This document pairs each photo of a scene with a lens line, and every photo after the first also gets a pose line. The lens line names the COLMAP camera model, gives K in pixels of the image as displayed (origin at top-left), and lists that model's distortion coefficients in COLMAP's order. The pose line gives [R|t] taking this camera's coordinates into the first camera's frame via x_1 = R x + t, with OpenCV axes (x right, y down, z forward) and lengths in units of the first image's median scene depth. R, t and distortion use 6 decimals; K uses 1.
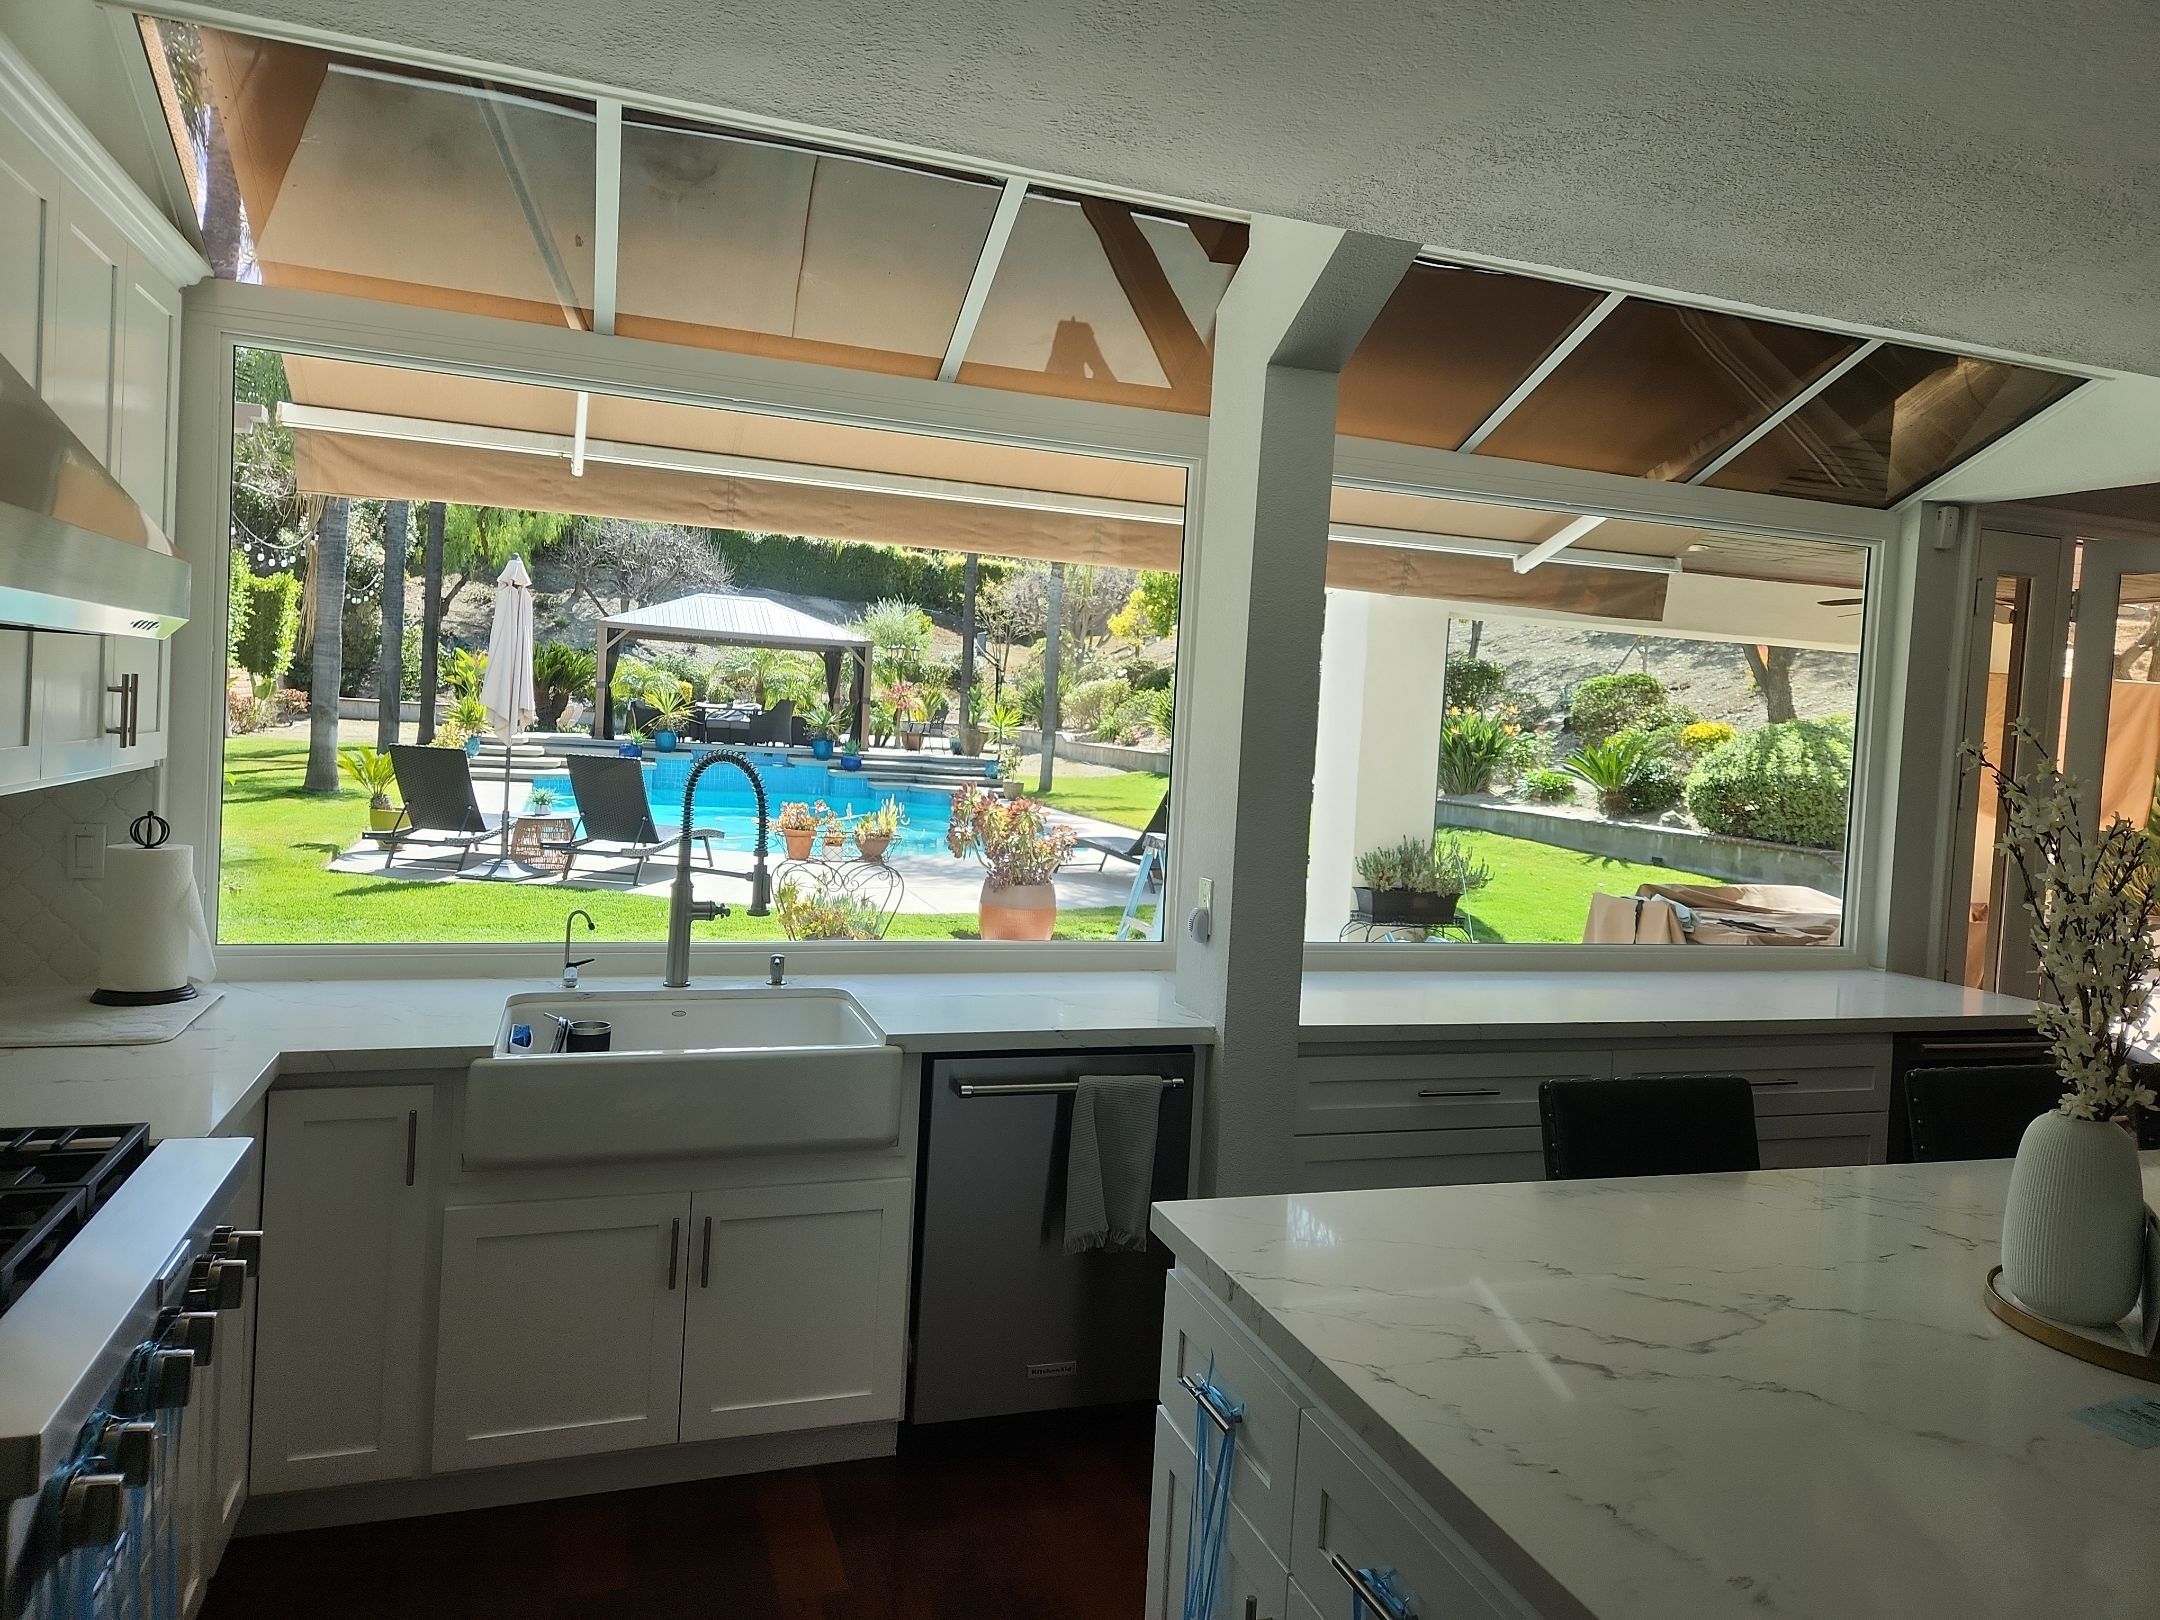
lens RADIAL K [[1434.1, 0, 1094.3], [0, 1434.1, 779.0], [0, 0, 1]] dist [0.077866, -0.064299]
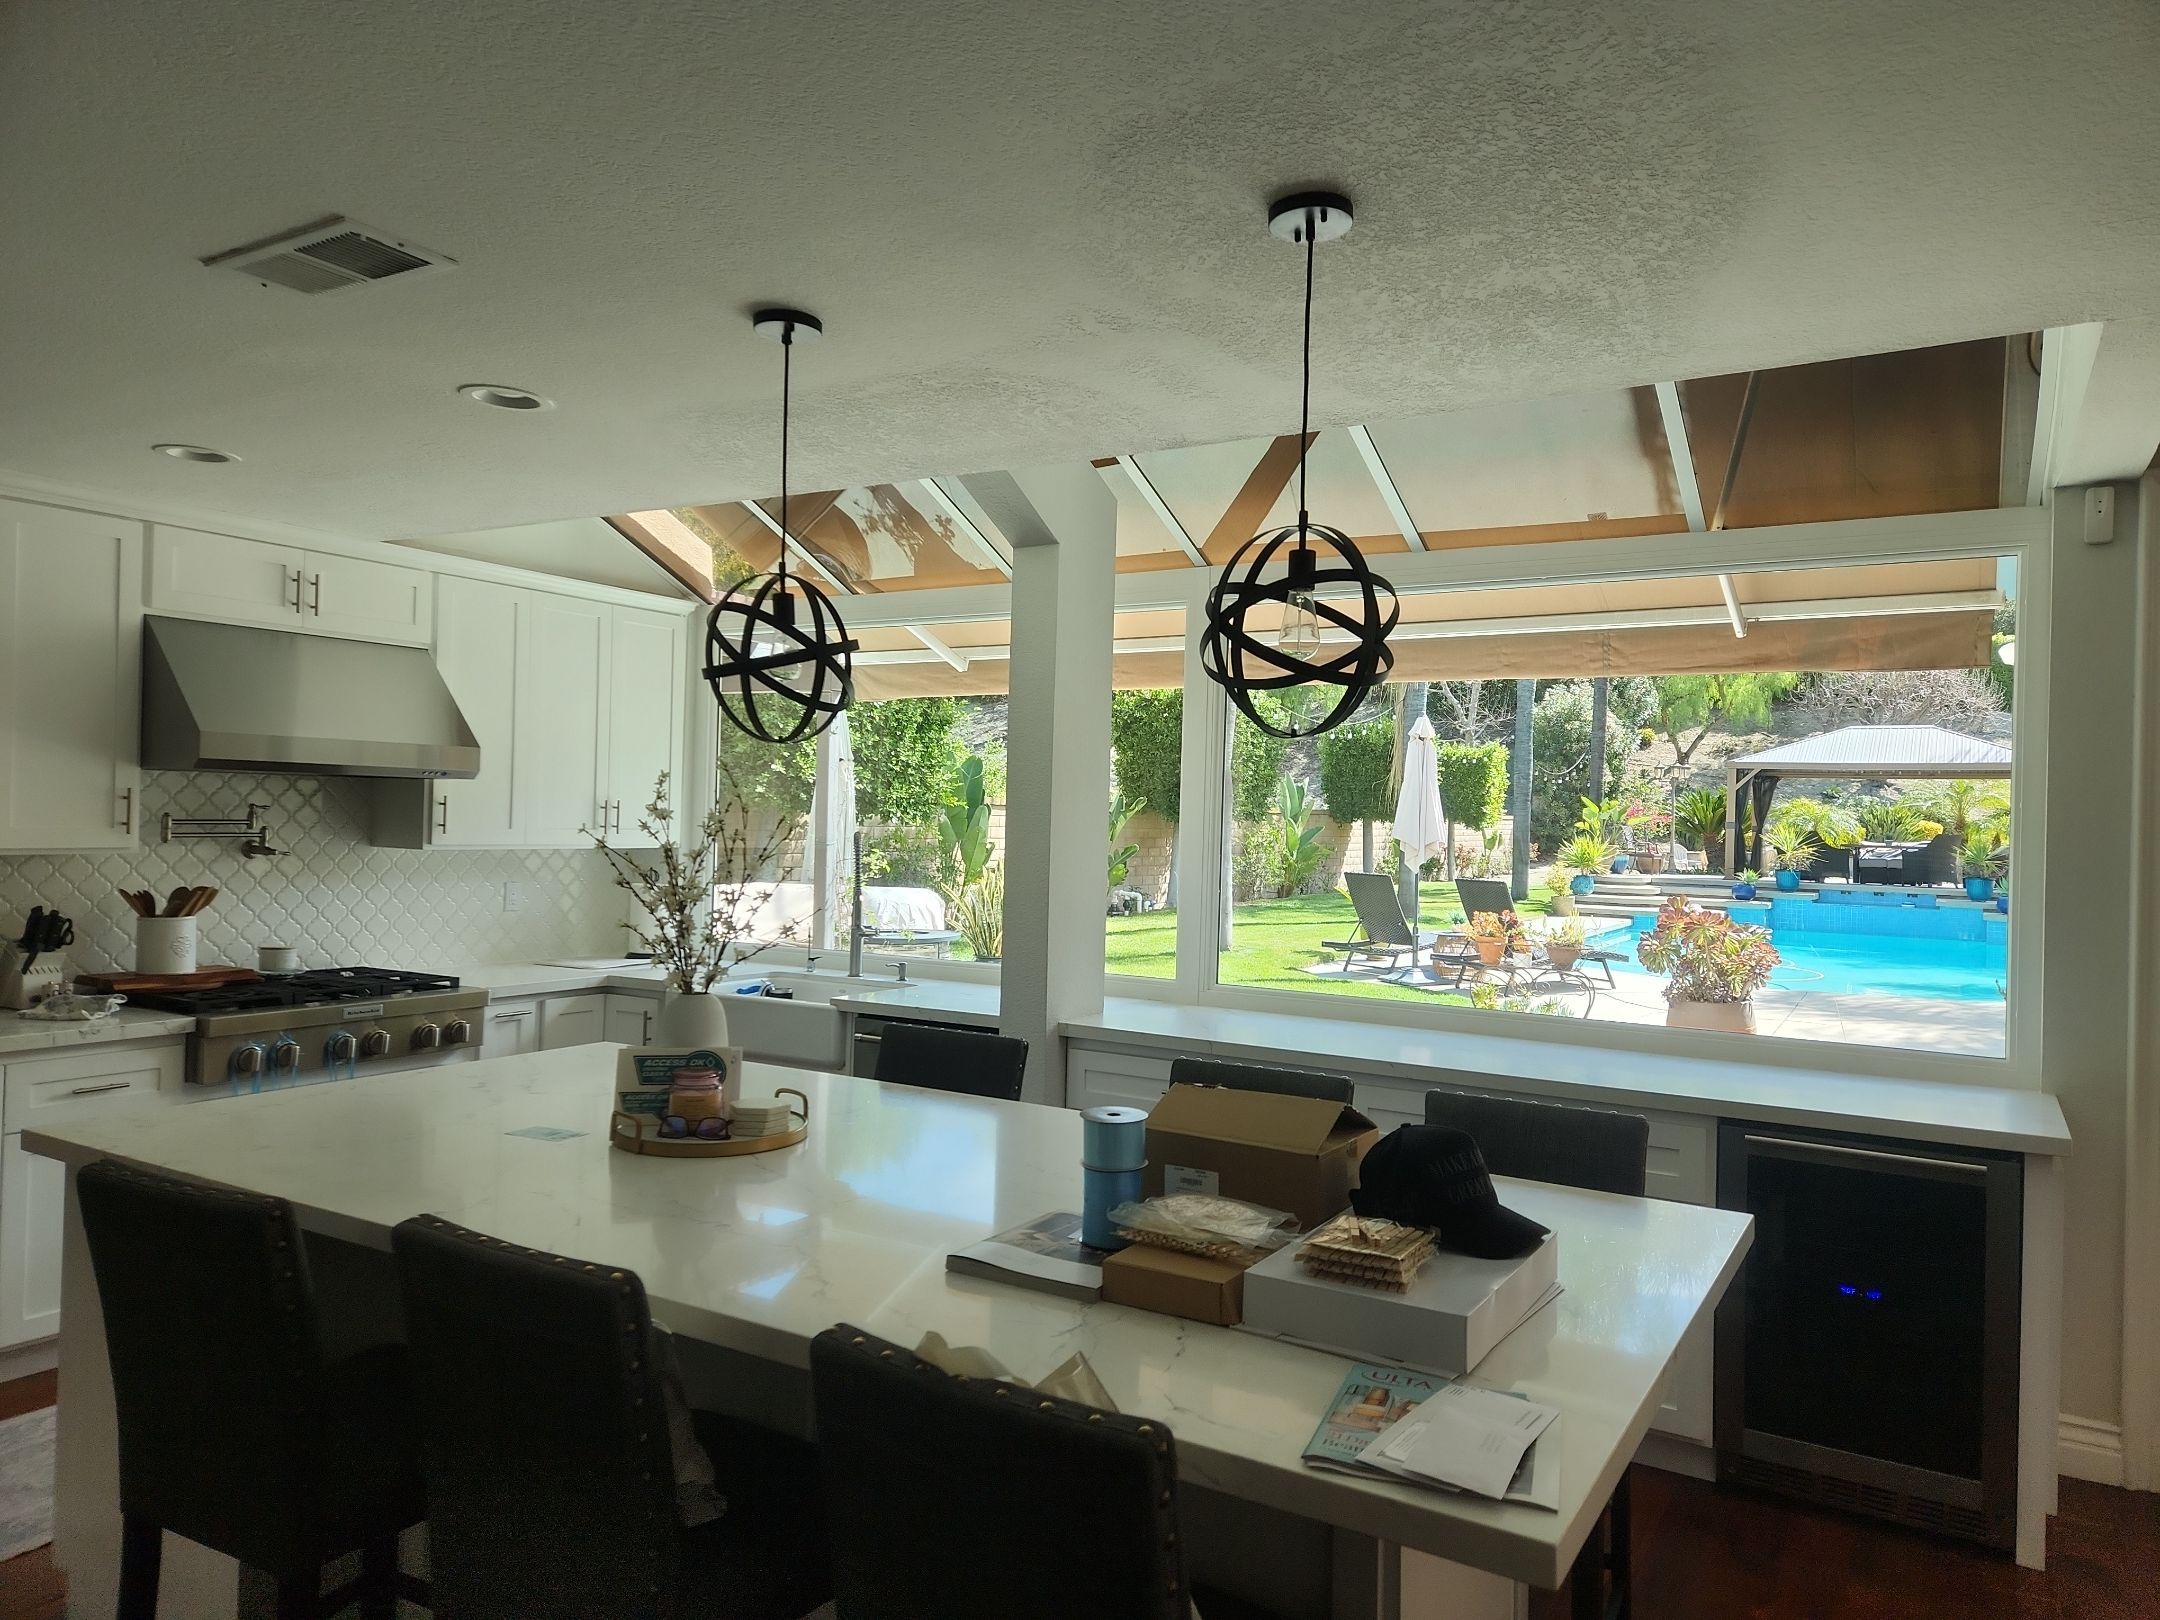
lens RADIAL K [[1434.1, 0, 1097.6], [0, 1434.1, 809.7], [0, 0, 1]] dist [0.077866, -0.064299]
pose [[0.636626, -0.045462, -0.769832, 0.896611], [-0.020704, 0.996893, -0.075992, 0.055784], [0.770895, 0.064317, 0.633707, 0.125081]]
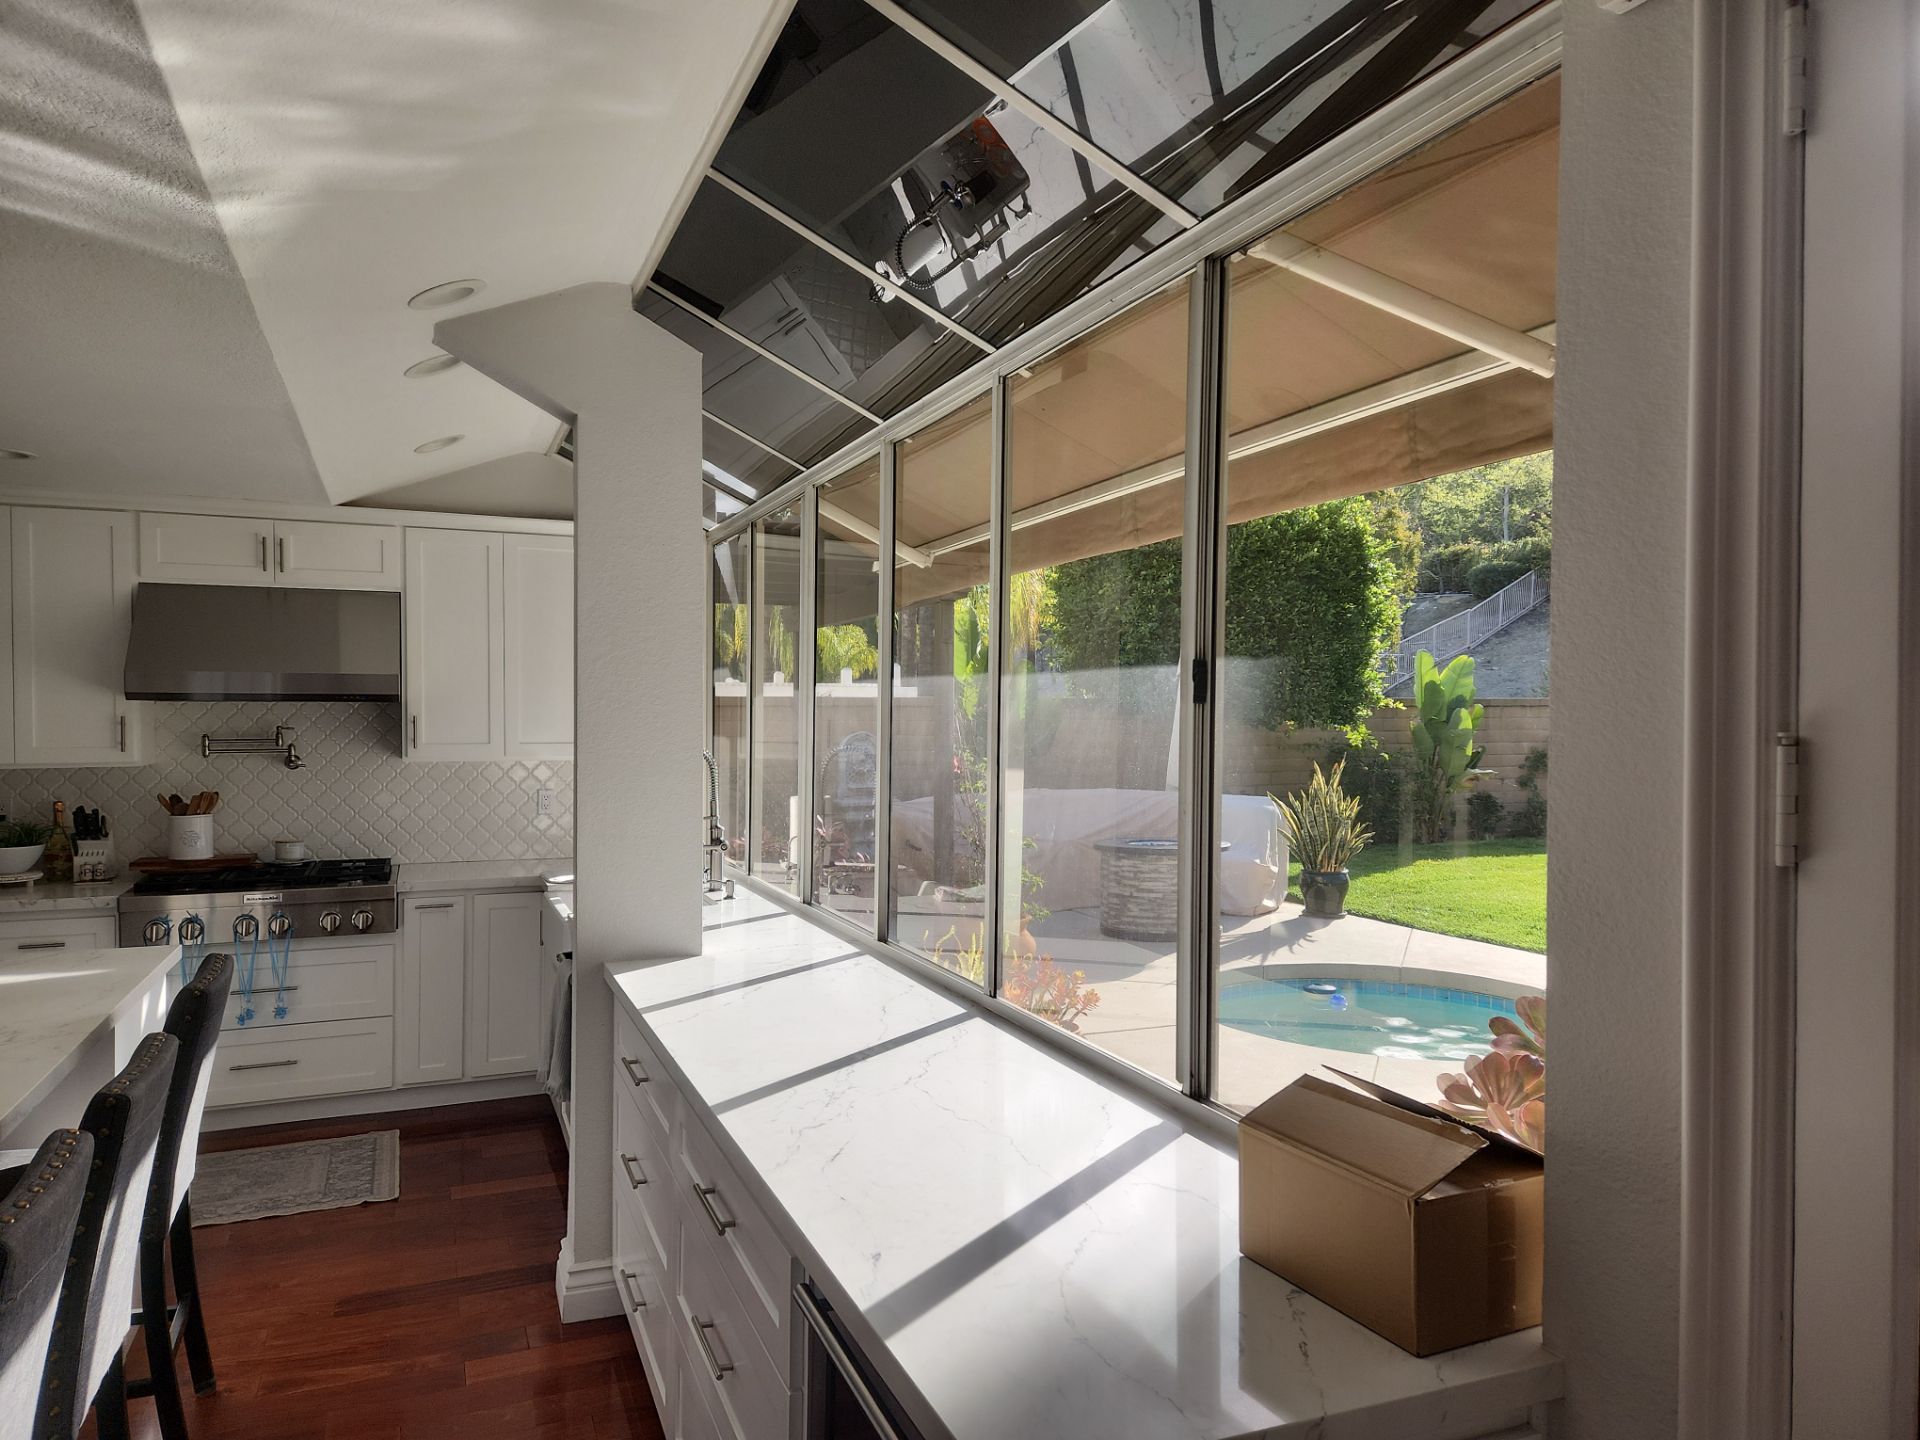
lens RADIAL K [[1274.7, 0, 963.9], [0, 1274.7, 694.7], [0, 0, 1]] dist [0.077866, -0.064299]
pose [[0.044054, -0.070763, -0.996520, 0.903303], [-0.041029, 0.996519, -0.072576, 0.013745], [0.998186, 0.044084, 0.040998, 0.936445]]
